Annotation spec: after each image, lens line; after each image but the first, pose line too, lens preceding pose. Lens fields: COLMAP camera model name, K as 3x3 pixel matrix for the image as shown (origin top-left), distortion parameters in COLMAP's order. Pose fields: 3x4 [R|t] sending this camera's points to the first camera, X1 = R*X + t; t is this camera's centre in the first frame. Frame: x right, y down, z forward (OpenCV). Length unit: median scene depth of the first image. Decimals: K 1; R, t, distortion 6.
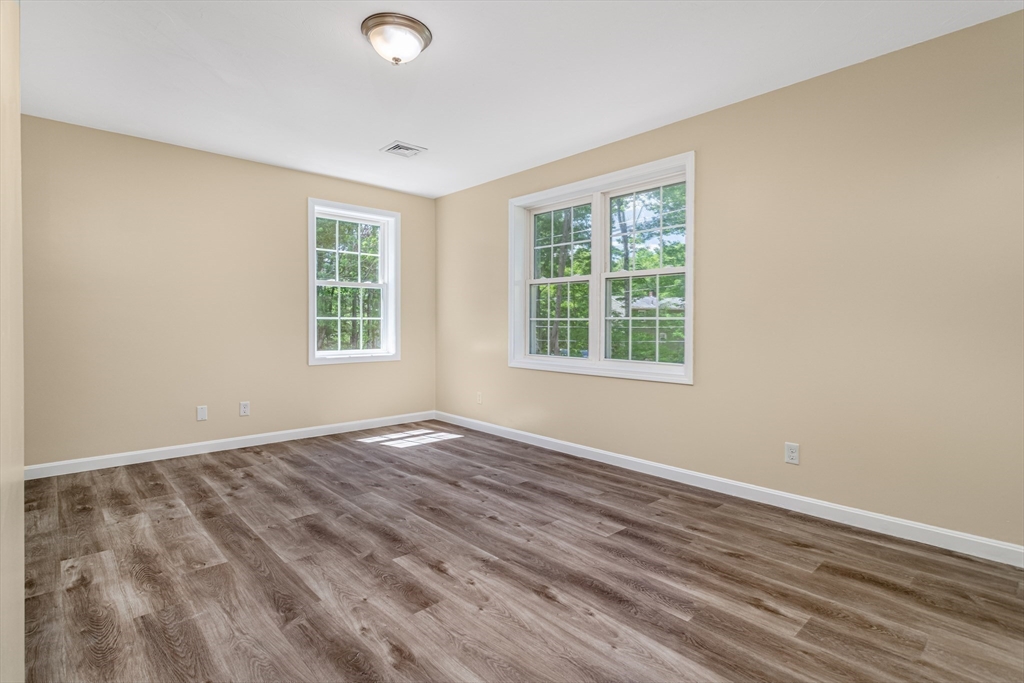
lens RADIAL K [[495.9, 0, 512.0], [0, 495.9, 341.5], [0, 0, 1]] dist [0.000912, 0.000224]
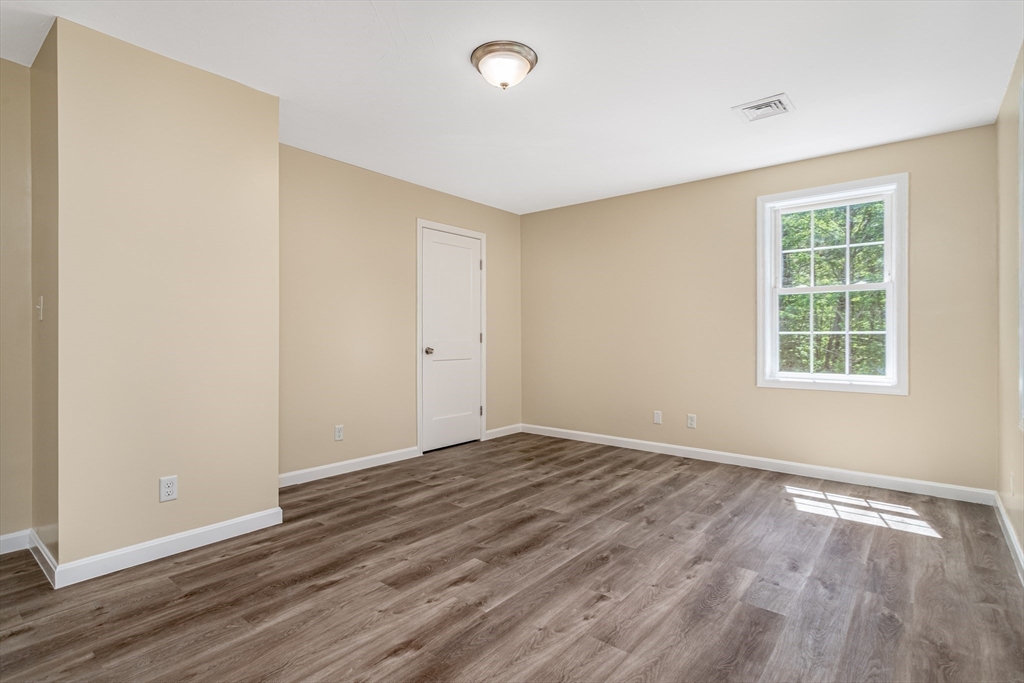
lens RADIAL K [[495.9, 0, 512.0], [0, 495.9, 341.5], [0, 0, 1]] dist [0.000912, 0.000224]
pose [[0.147367, 0.006180, -0.989063, 0.702244], [-0.037451, 0.999298, 0.000664, -0.028007], [0.988373, 0.036943, 0.147495, 0.764134]]
